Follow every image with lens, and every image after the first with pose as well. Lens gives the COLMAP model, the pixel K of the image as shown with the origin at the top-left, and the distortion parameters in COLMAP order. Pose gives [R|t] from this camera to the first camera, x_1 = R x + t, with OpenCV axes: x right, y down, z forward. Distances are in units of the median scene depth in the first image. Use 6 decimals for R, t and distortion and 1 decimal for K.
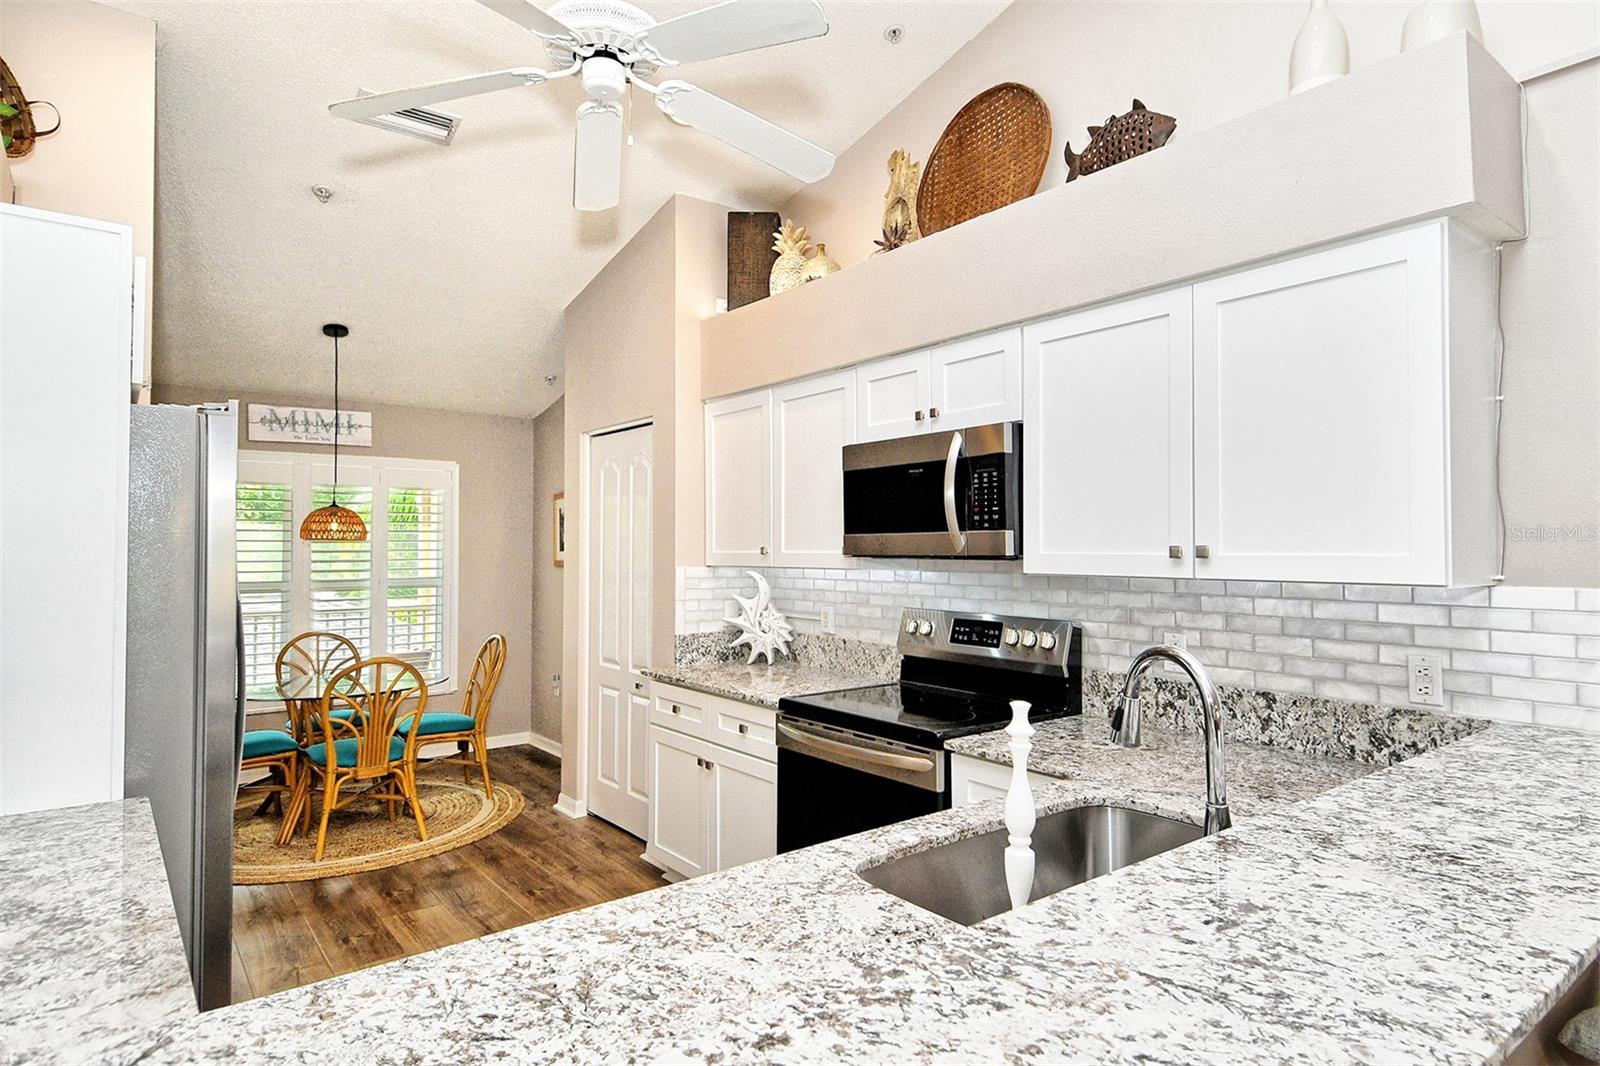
lens RADIAL K [[901.4, 0, 798.3], [0, 901.4, 510.6], [0, 0, 1]] dist [0.046037, -0.026437]
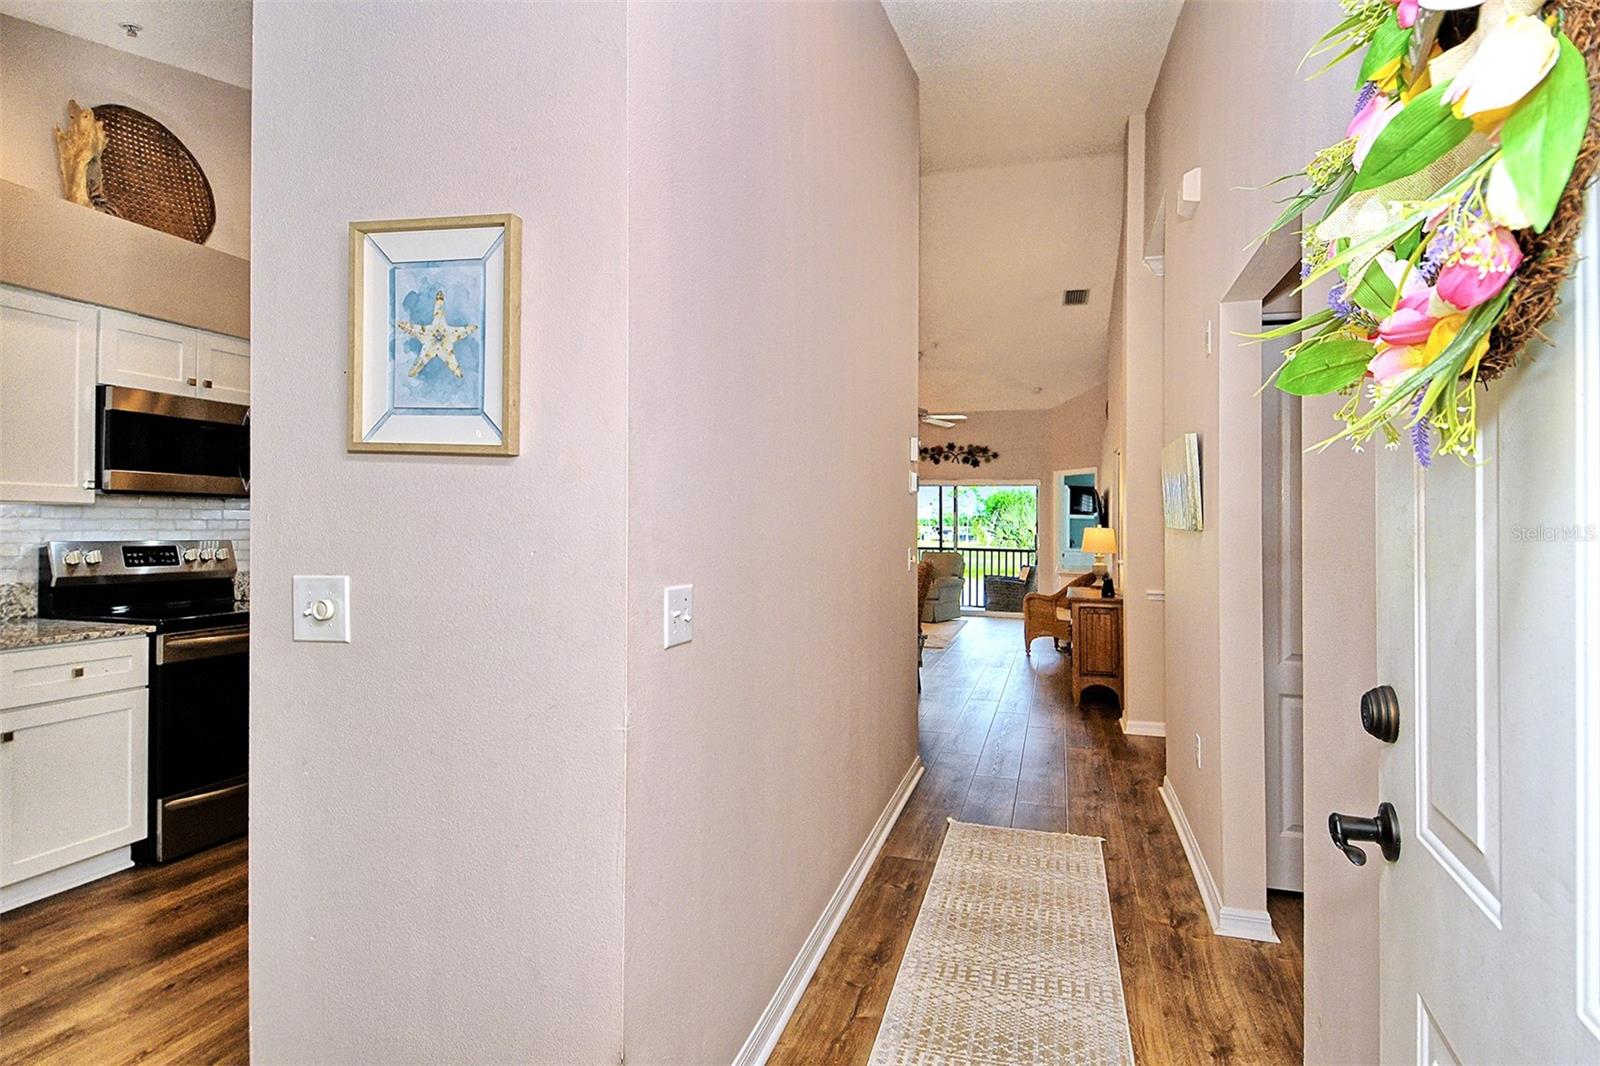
lens RADIAL K [[847.2, 0, 833.6], [0, 847.2, 531.4], [0, 0, 1]] dist [0.039366, -0.000024]
pose [[-0.617198, -0.001212, 0.786807, -1.401867], [-0.035035, 0.999049, -0.025943, 0.104789], [-0.786028, -0.043577, -0.616653, 1.054314]]
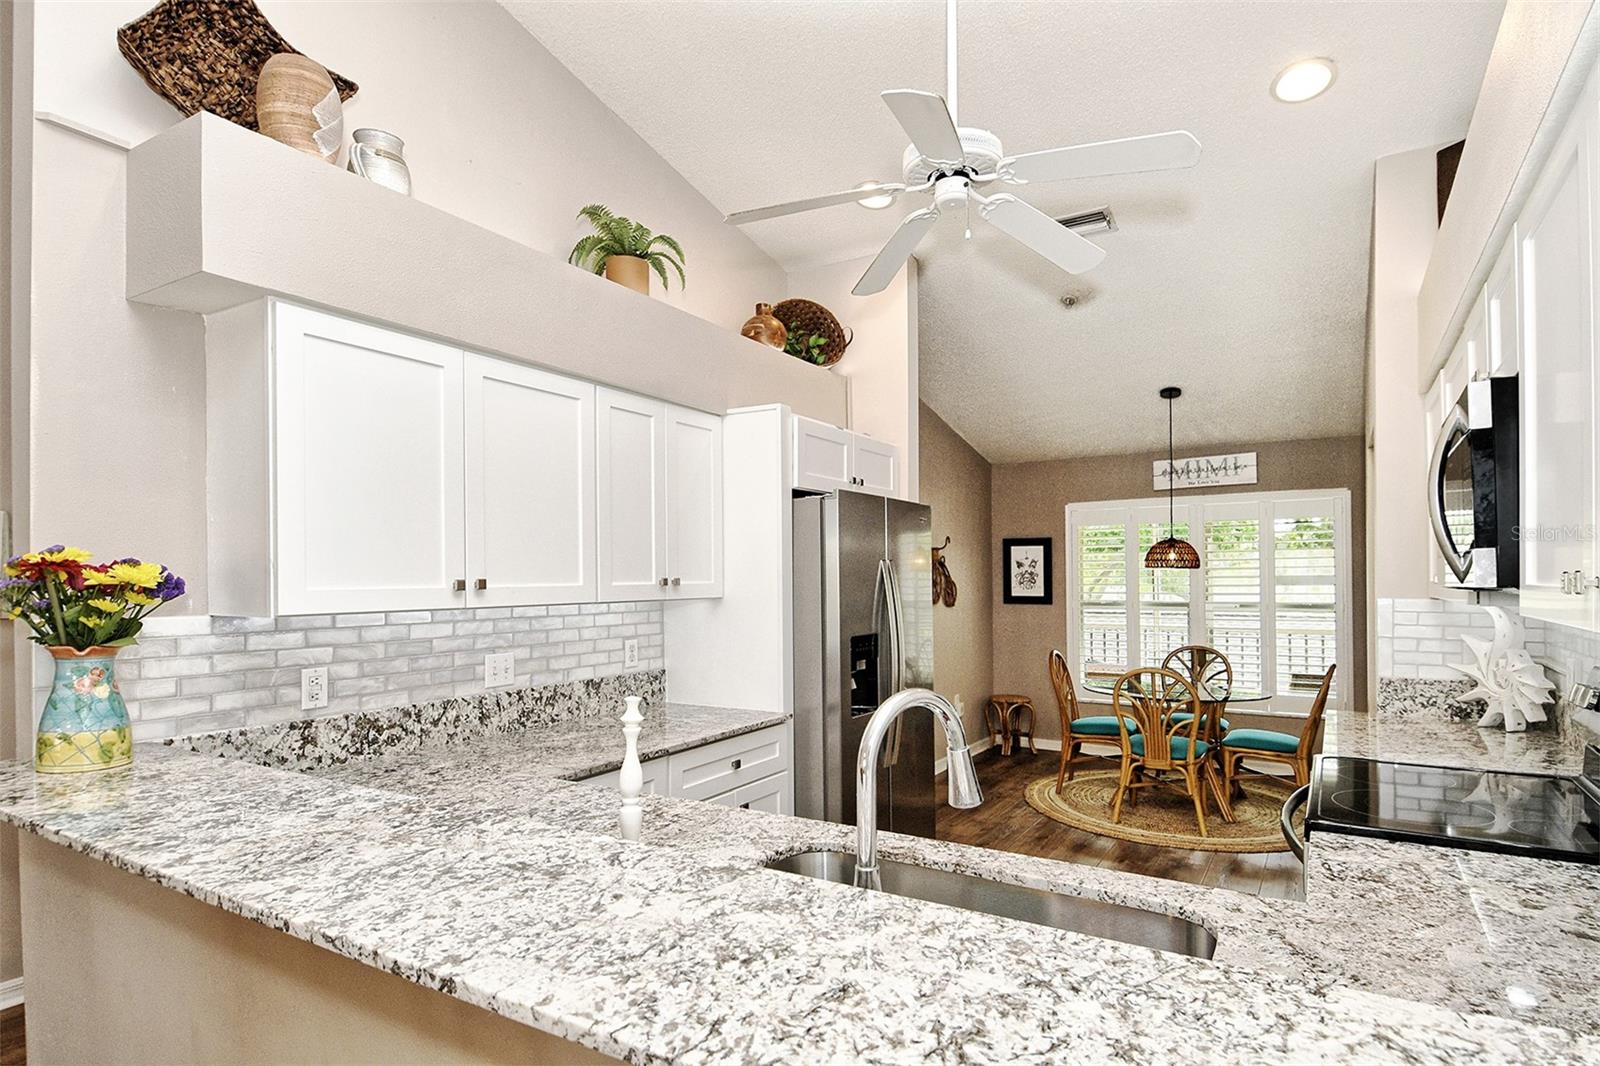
lens RADIAL K [[827.3, 0, 842.3], [0, 827.3, 549.5], [0, 0, 1]] dist [0.020836, -0.000425]
pose [[0.377877, -0.031539, -0.925319, 0.546205], [0.042347, 0.998962, -0.016755, 0.010825], [0.924887, -0.032853, 0.378820, 0.306691]]
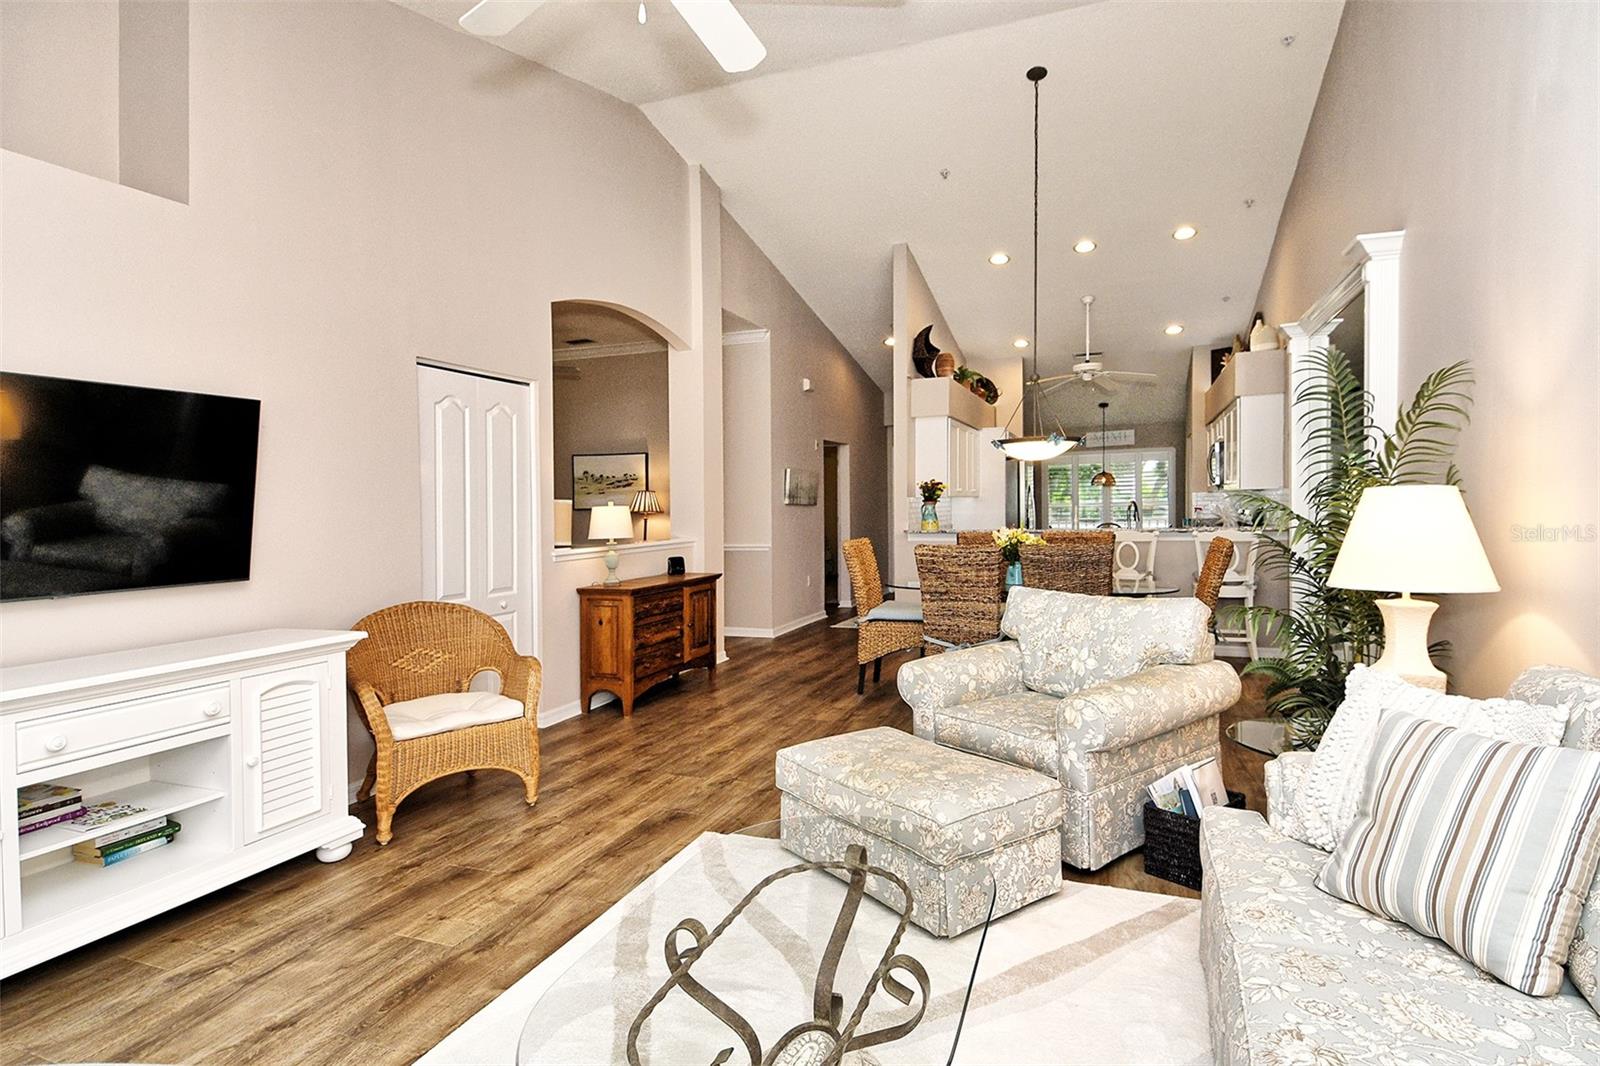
lens RADIAL K [[823.9, 0, 832.8], [0, 823.9, 528.0], [0, 0, 1]] dist [0.021454, 0.000023]
pose [[0.543683, 0.015543, -0.839147, 1.747324], [0.053490, 0.997154, 0.053125, -0.024009], [0.837585, -0.073769, 0.541304, -1.566995]]
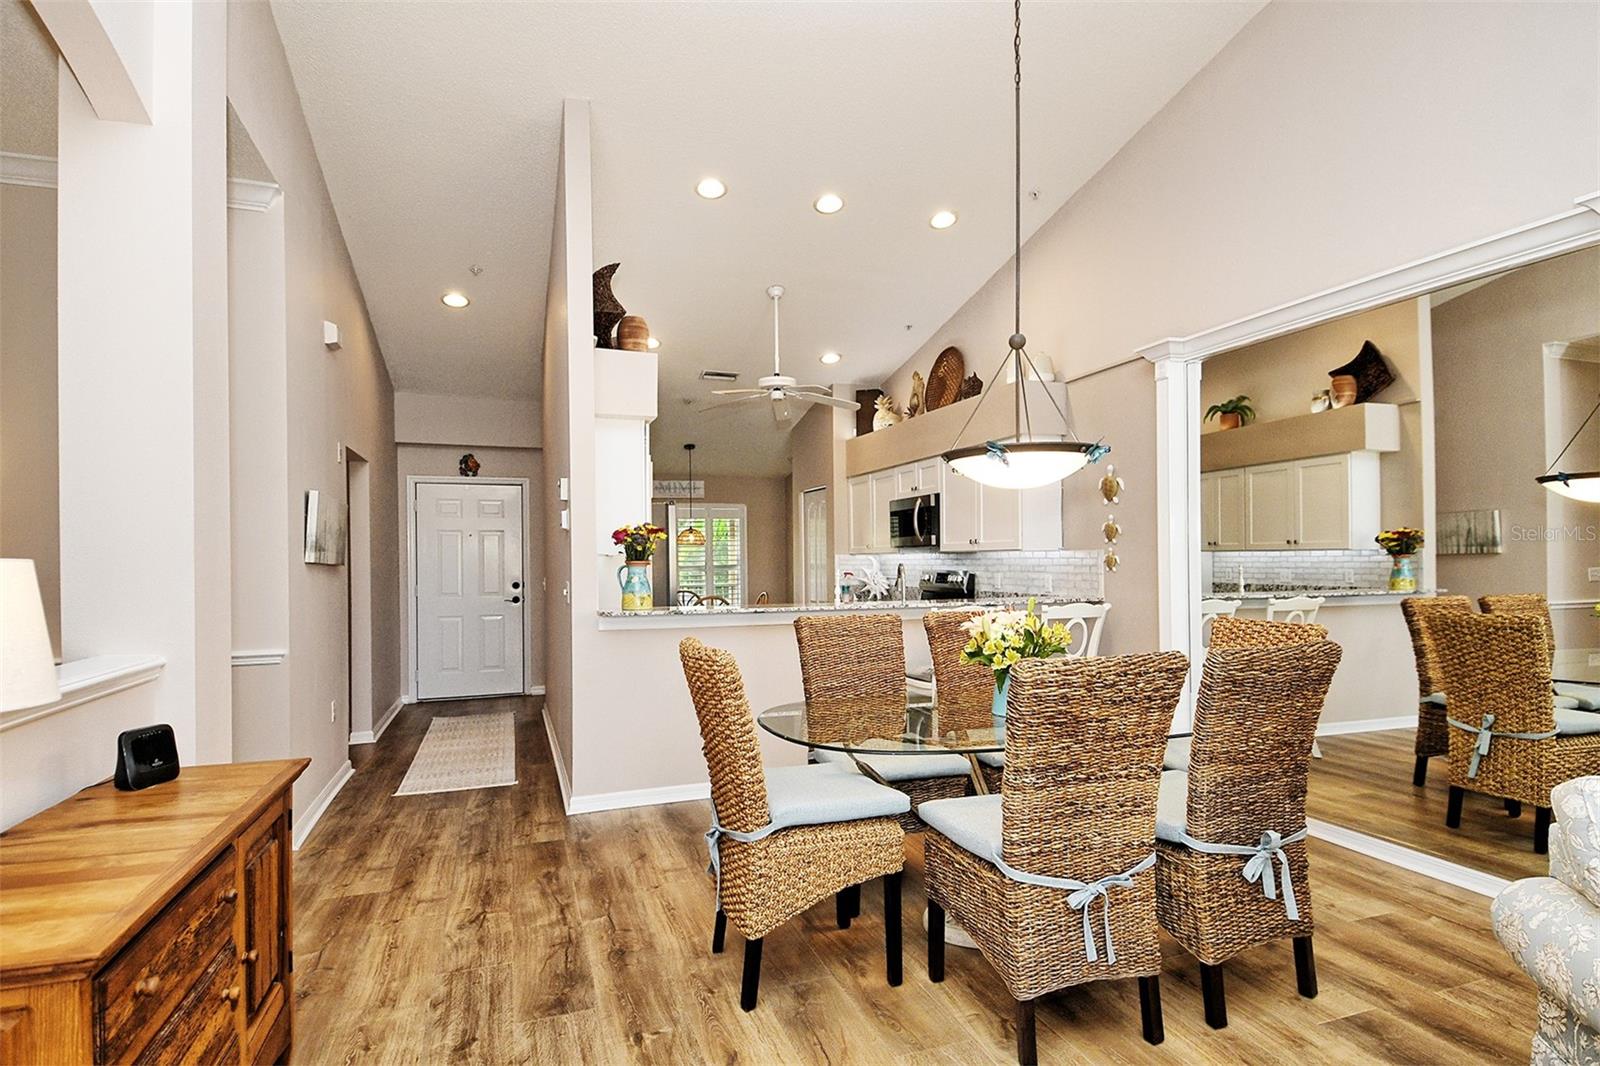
lens RADIAL K [[830.4, 0, 802.4], [0, 830.4, 554.3], [0, 0, 1]] dist [0.015845, -0.000064]
pose [[0.952356, -0.009526, -0.304841, 0.541258], [0.020809, 0.999213, 0.033784, -0.011069], [0.304279, -0.038518, 0.951804, -1.266695]]
